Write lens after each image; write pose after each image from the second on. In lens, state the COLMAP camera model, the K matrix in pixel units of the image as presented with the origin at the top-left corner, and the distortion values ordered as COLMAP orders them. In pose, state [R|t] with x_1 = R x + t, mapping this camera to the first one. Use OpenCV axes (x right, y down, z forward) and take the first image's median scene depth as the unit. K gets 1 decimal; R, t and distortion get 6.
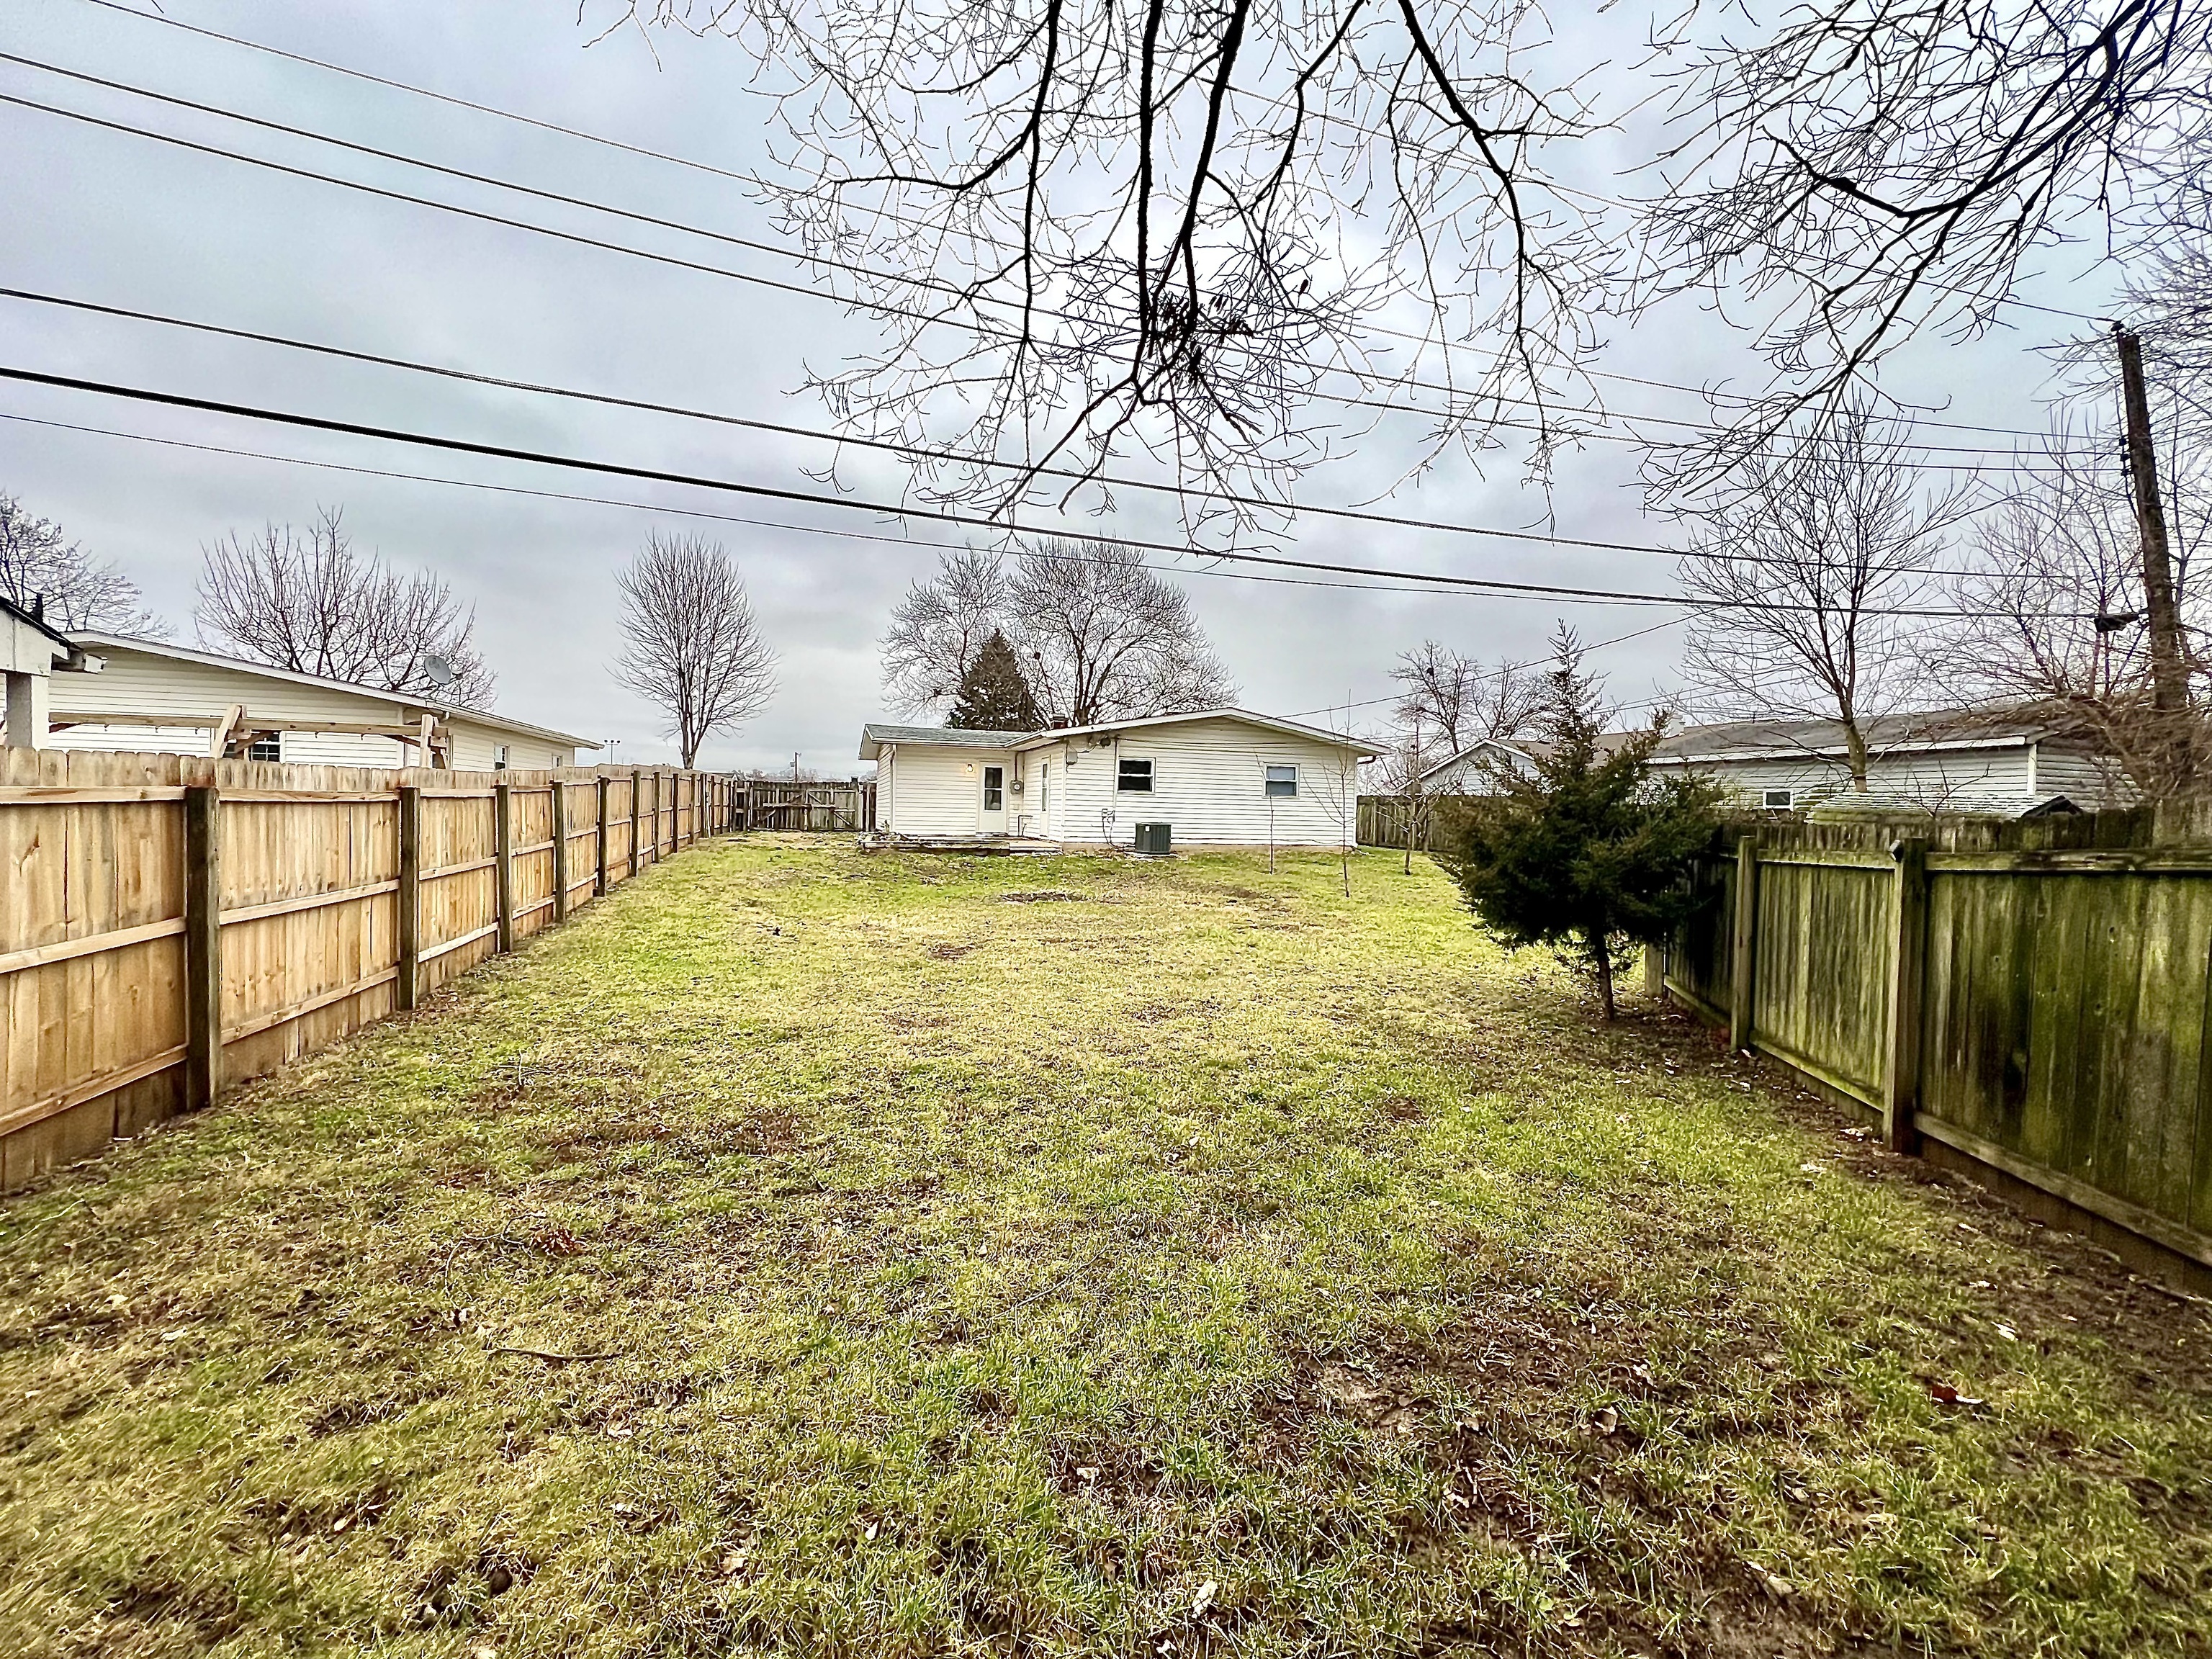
lens RADIAL K [[888.2, 0, 1099.6], [0, 888.2, 830.8], [0, 0, 1]] dist [-0.001553, -0.000007]
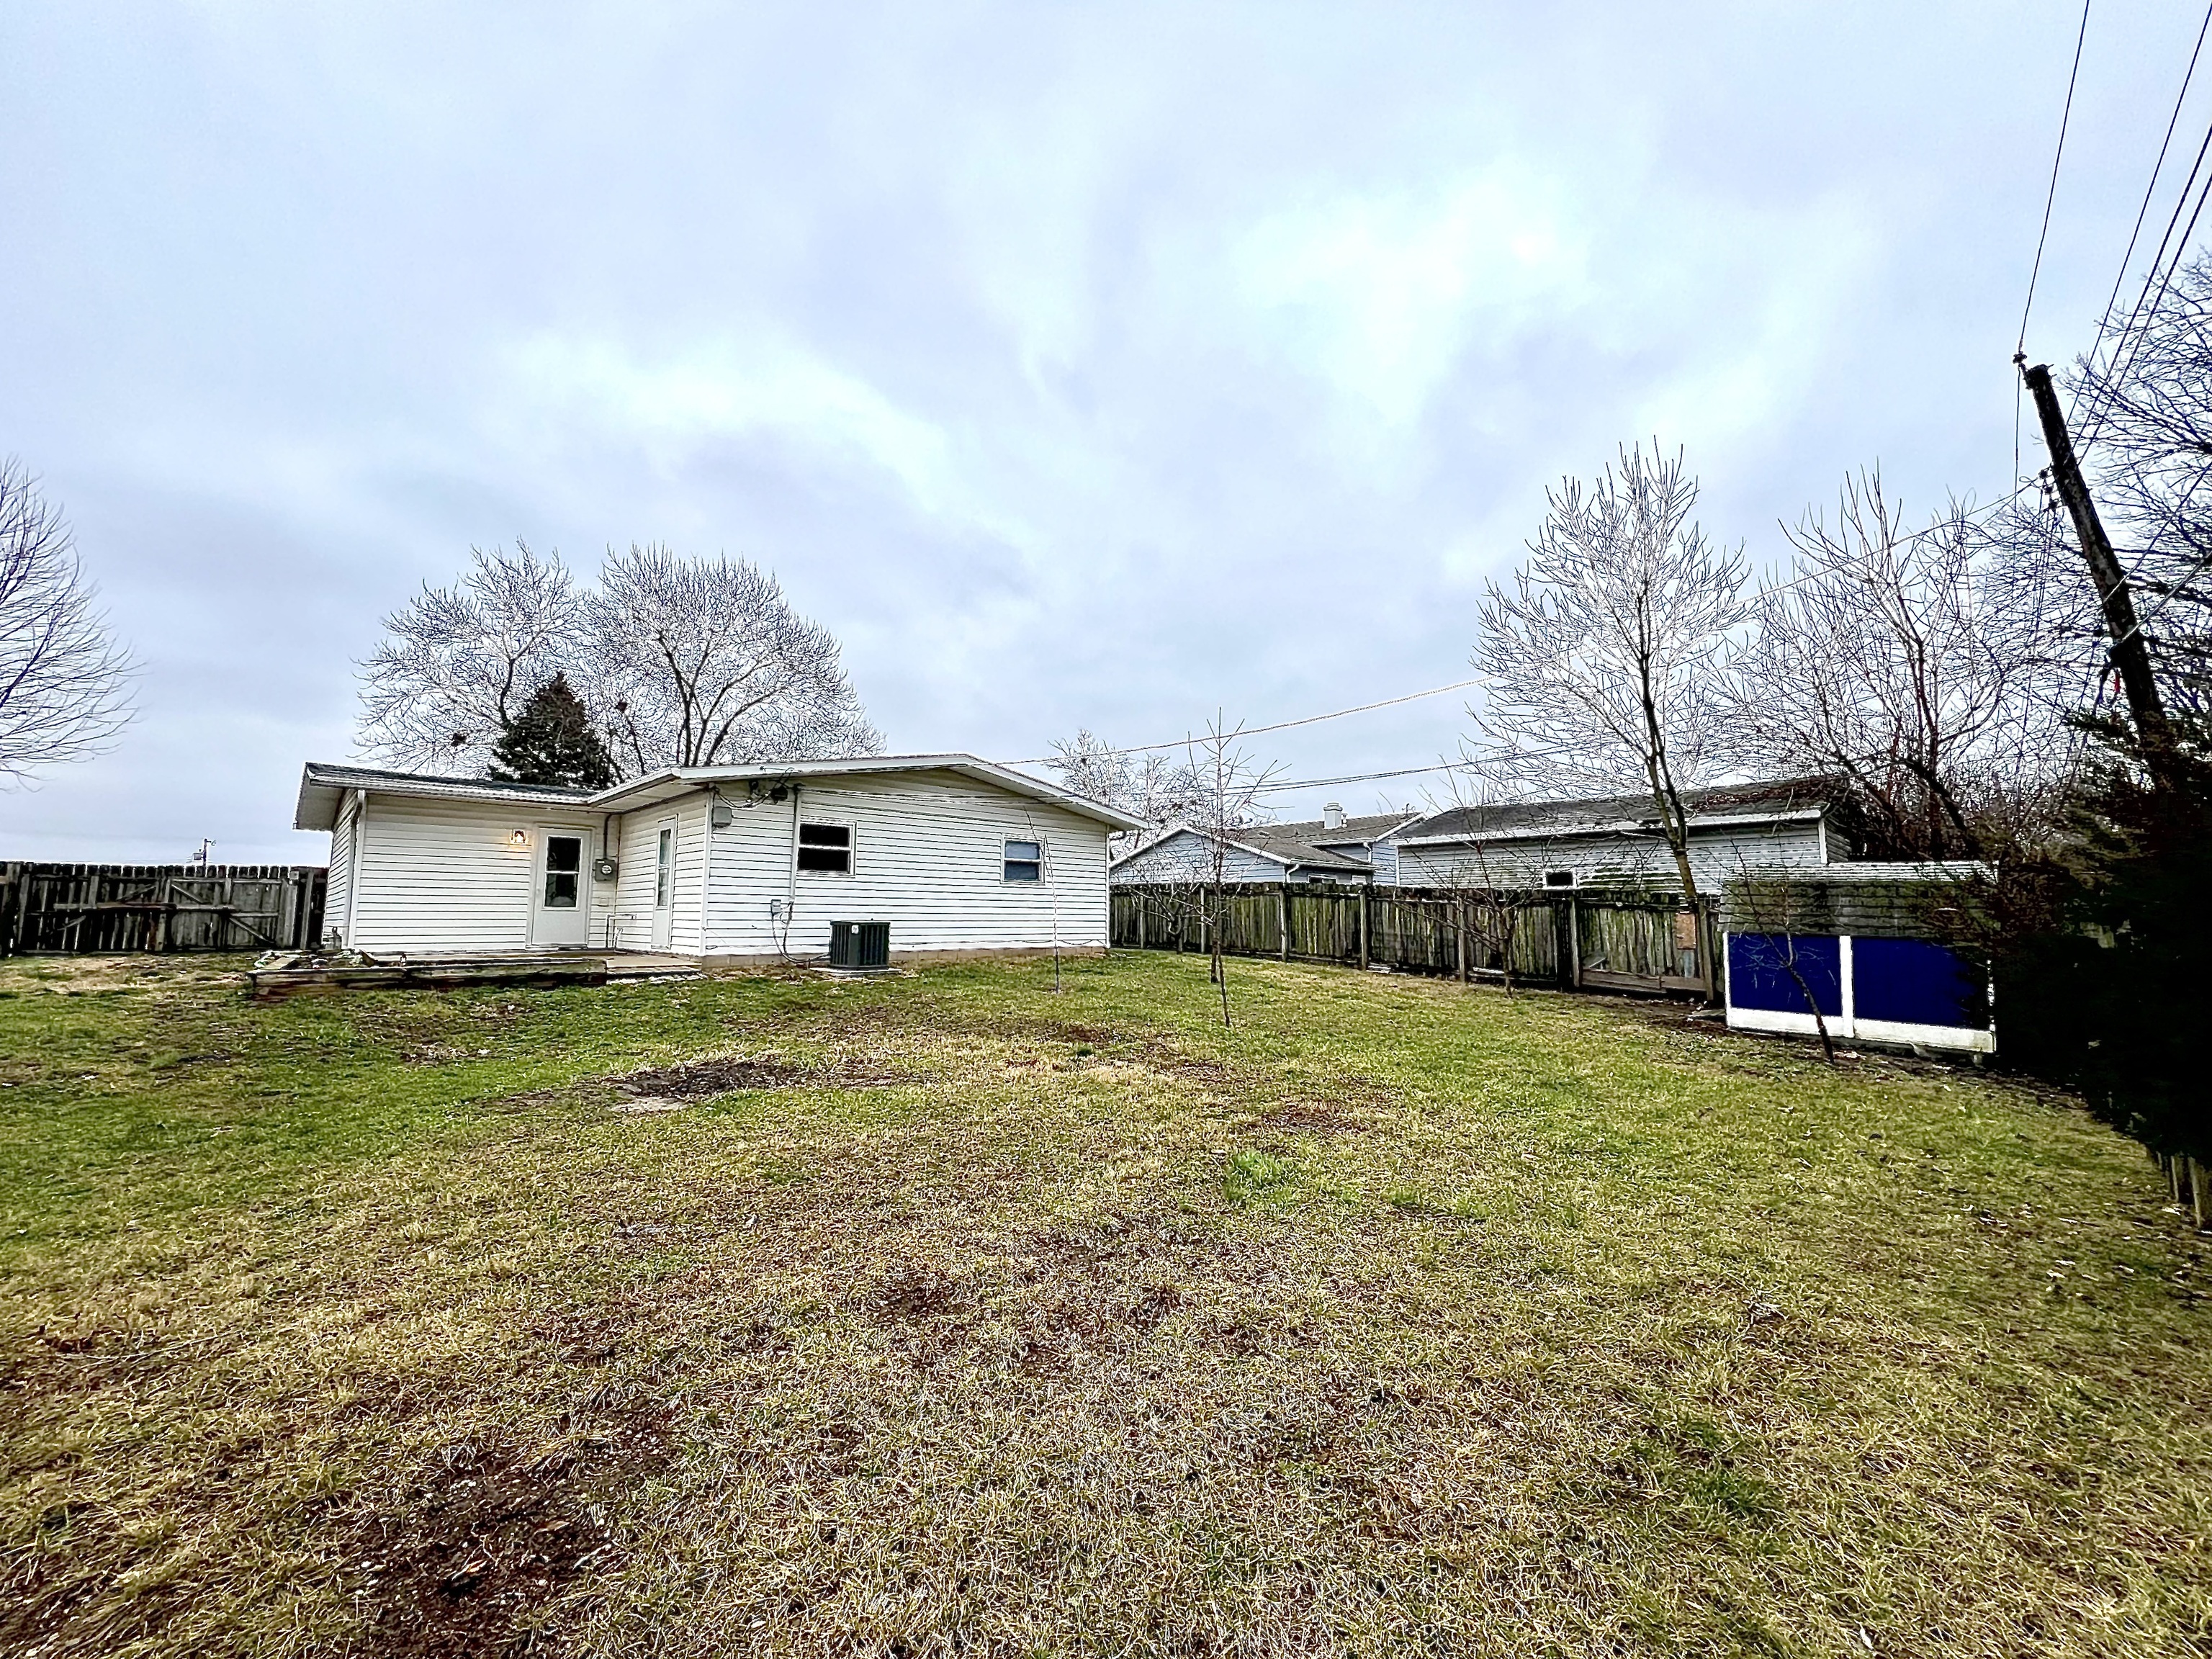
lens RADIAL K [[888.2, 0, 1112.8], [0, 888.2, 831.8], [0, 0, 1]] dist [-0.001553, -0.000007]
pose [[0.896151, 0.022694, 0.443169, -0.057058], [0.027397, 0.993957, -0.106298, 0.000492], [-0.442904, 0.107401, 0.890113, 0.313324]]
